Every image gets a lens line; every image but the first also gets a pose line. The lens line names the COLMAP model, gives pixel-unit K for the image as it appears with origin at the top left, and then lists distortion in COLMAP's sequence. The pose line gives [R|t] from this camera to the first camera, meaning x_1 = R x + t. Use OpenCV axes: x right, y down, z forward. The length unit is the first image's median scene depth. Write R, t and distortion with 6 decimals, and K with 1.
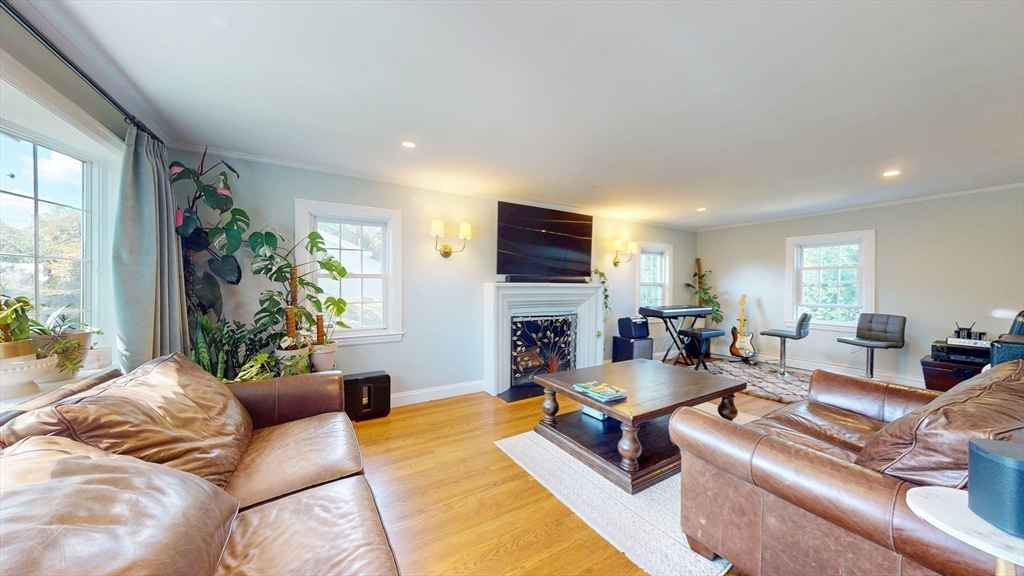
lens RADIAL K [[326.0, 0, 495.9], [0, 326.0, 286.3], [0, 0, 1]] dist [0.000109, -0.000021]
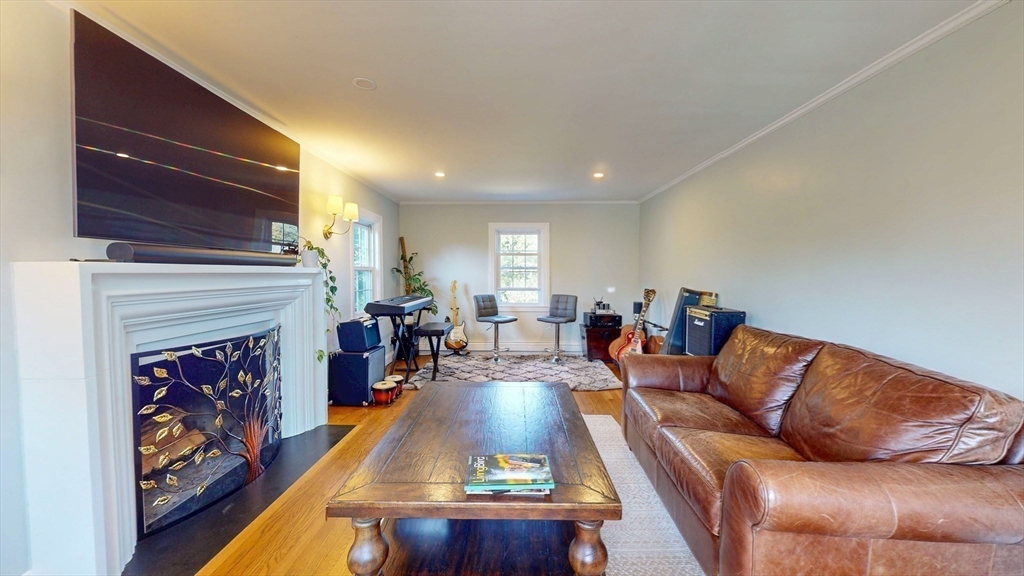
lens RADIAL K [[387.3, 0, 520.9], [0, 387.3, 286.7], [0, 0, 1]] dist [0.000104, -0.000040]
pose [[0.495592, -0.036585, 0.867784, -0.119240], [0.002478, 0.999168, 0.040709, -0.001158], [-0.868552, -0.018025, 0.495271, 0.422444]]
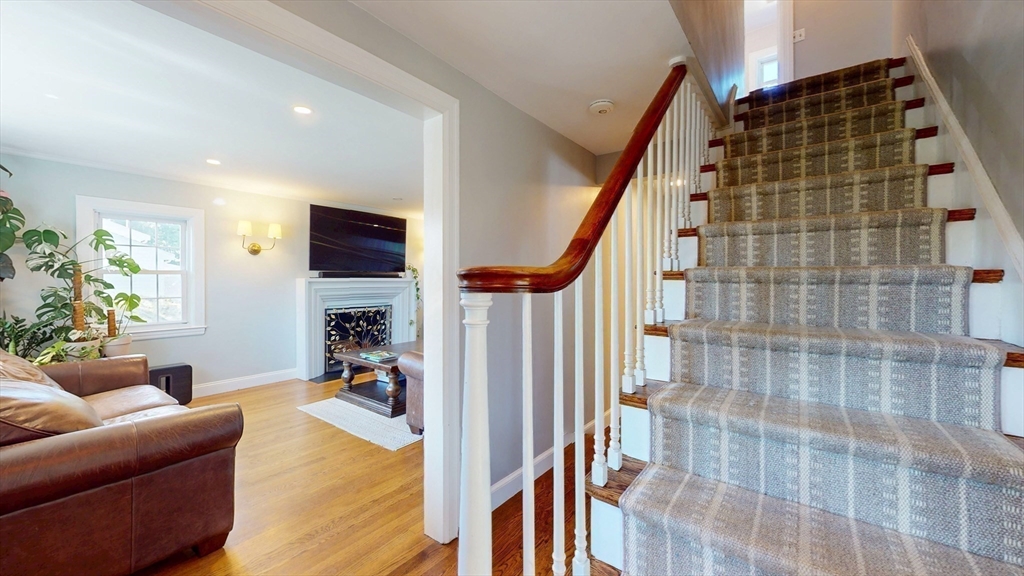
lens RADIAL K [[379.8, 0, 495.7], [0, 379.8, 277.4], [0, 0, 1]] dist [-0.000243, -0.000174]
pose [[0.927680, -0.003705, 0.373359, 0.109284], [0.007506, 0.999934, -0.008727, 0.002565], [-0.373301, 0.010898, 0.927646, -0.425183]]
